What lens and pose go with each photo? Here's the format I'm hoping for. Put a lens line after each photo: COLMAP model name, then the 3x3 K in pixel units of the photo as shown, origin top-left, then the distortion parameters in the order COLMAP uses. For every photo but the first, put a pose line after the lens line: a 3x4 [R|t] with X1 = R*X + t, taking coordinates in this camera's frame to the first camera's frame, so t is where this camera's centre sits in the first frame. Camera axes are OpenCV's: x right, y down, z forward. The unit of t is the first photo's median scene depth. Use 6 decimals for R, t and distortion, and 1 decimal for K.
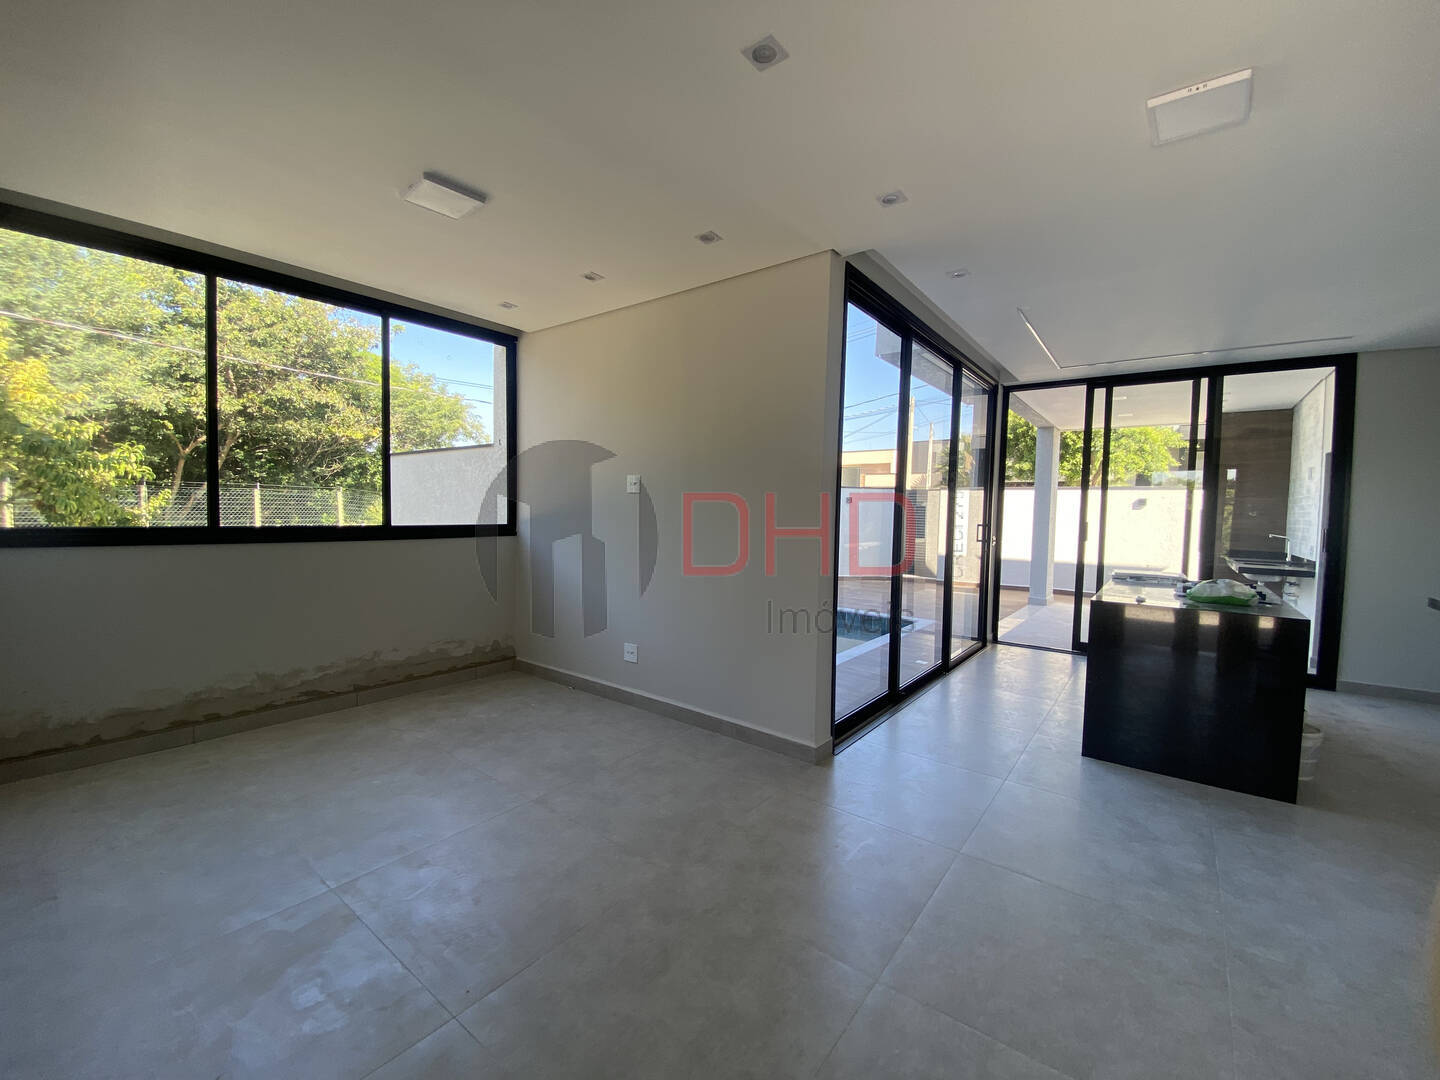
lens RADIAL K [[583.7, 0, 727.4], [0, 583.7, 539.2], [0, 0, 1]] dist [-0.005274, -0.001281]
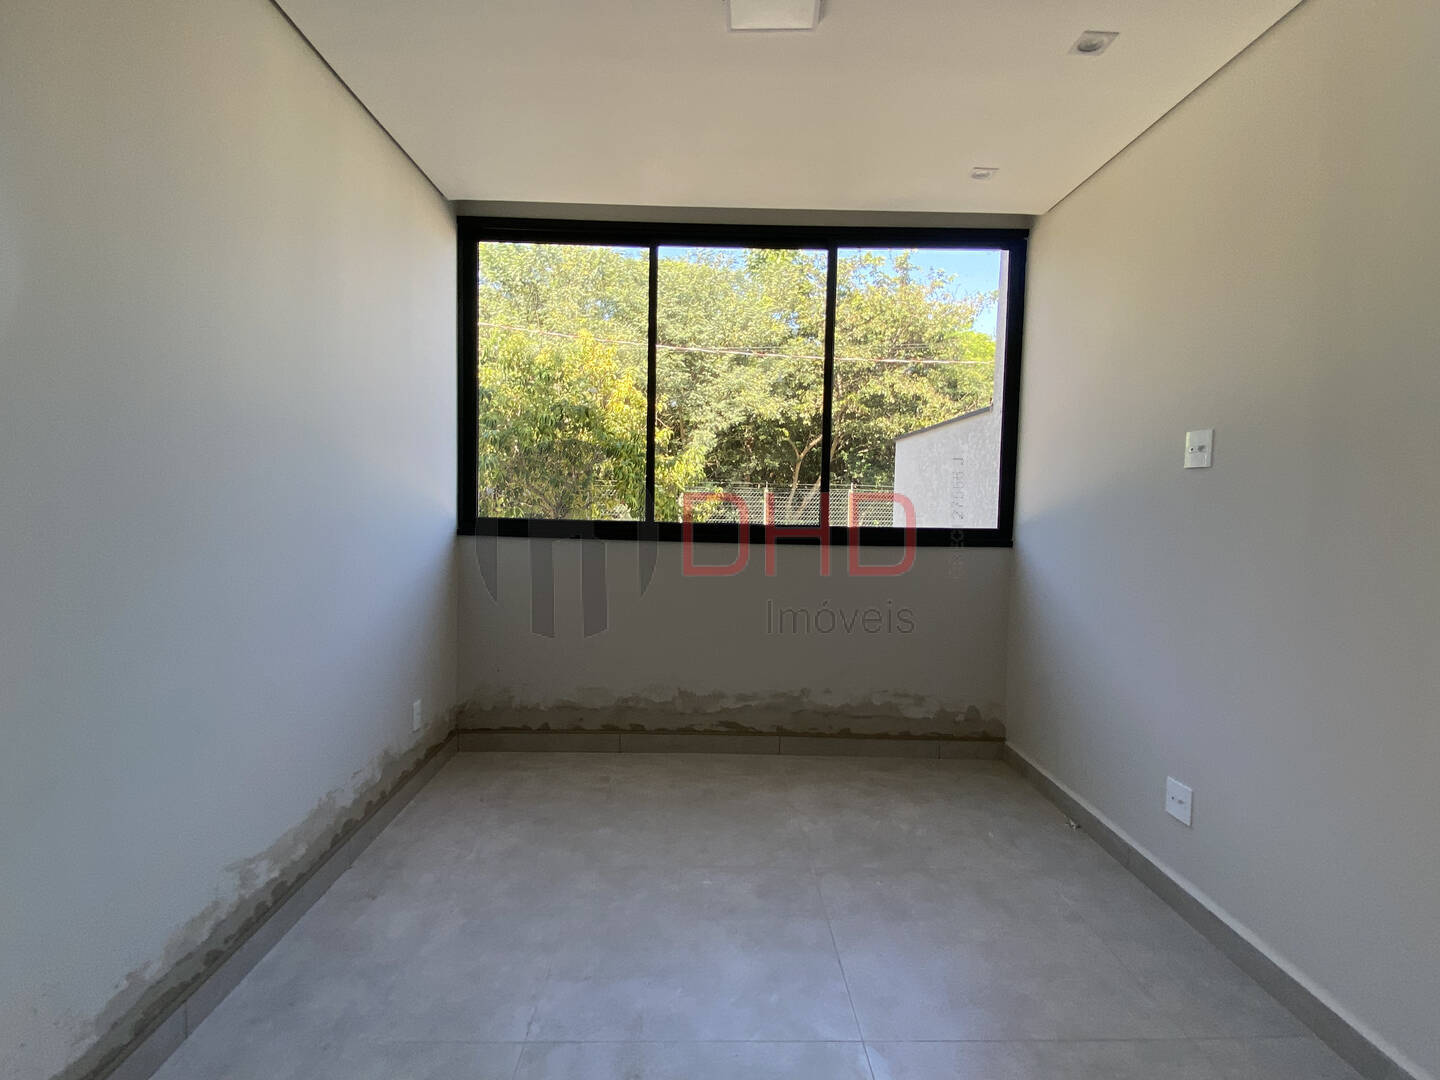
lens RADIAL K [[717.9, 0, 725.7], [0, 717.9, 530.8], [0, 0, 1]] dist [0.056999, -0.001935]
pose [[0.623980, 0.027276, -0.780964, 0.059142], [-0.048703, 0.998805, -0.004029, -0.005915], [0.779921, 0.040549, 0.624563, 0.275371]]
